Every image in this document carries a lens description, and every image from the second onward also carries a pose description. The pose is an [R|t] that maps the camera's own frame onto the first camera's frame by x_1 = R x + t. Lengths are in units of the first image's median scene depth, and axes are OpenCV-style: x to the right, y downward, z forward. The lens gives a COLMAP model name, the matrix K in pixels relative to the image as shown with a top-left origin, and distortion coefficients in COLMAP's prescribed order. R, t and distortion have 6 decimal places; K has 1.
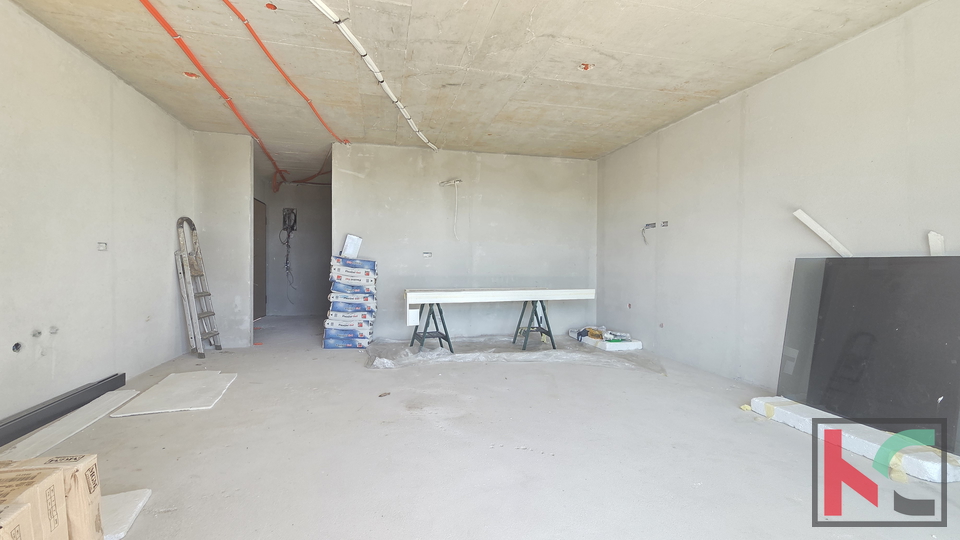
lens RADIAL K [[392.6, 0, 473.7], [0, 392.6, 266.7], [0, 0, 1]] dist [-0.000036, 0.000029]
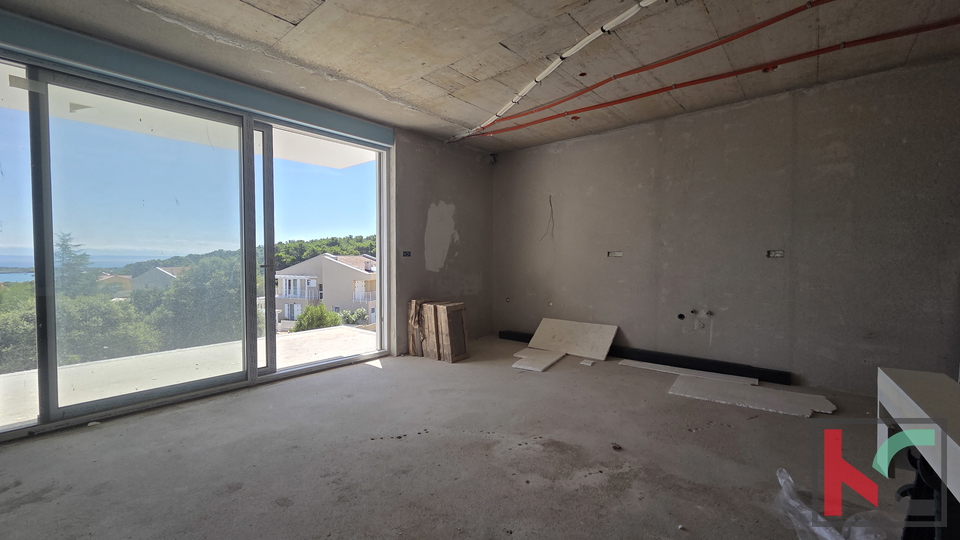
lens RADIAL K [[392.6, 0, 483.0], [0, 392.6, 271.1], [0, 0, 1]] dist [-0.000036, 0.000029]
pose [[-0.813055, 0.013339, -0.582035, 0.286169], [-0.006986, 0.999442, 0.032664, -0.023198], [0.582145, 0.030624, -0.812508, 0.999449]]
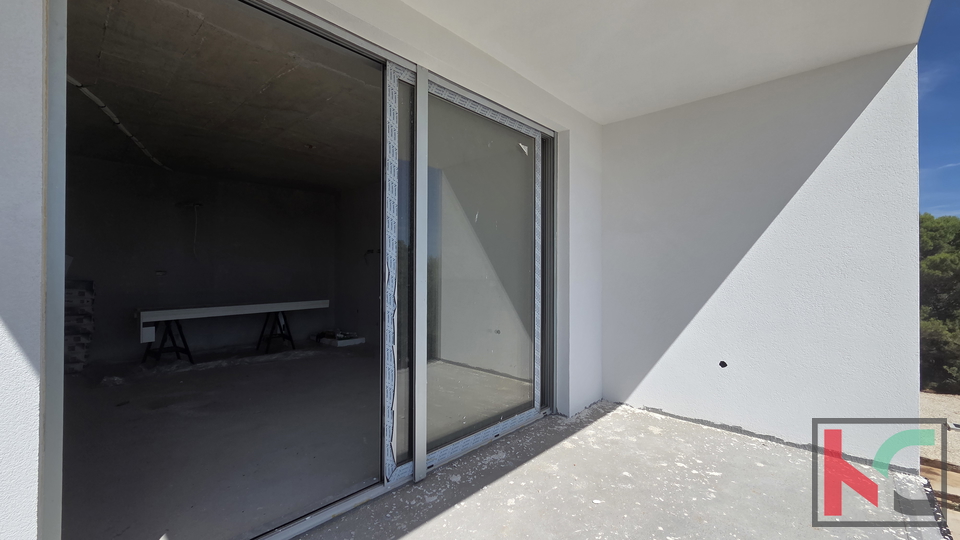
lens RADIAL K [[392.6, 0, 476.1], [0, 392.6, 269.8], [0, 0, 1]] dist [-0.000036, 0.000029]
pose [[0.828985, -0.001301, 0.559269, -0.010590], [0.006093, 0.999959, -0.006705, -0.031577], [-0.559238, 0.008966, 0.828959, -0.353056]]
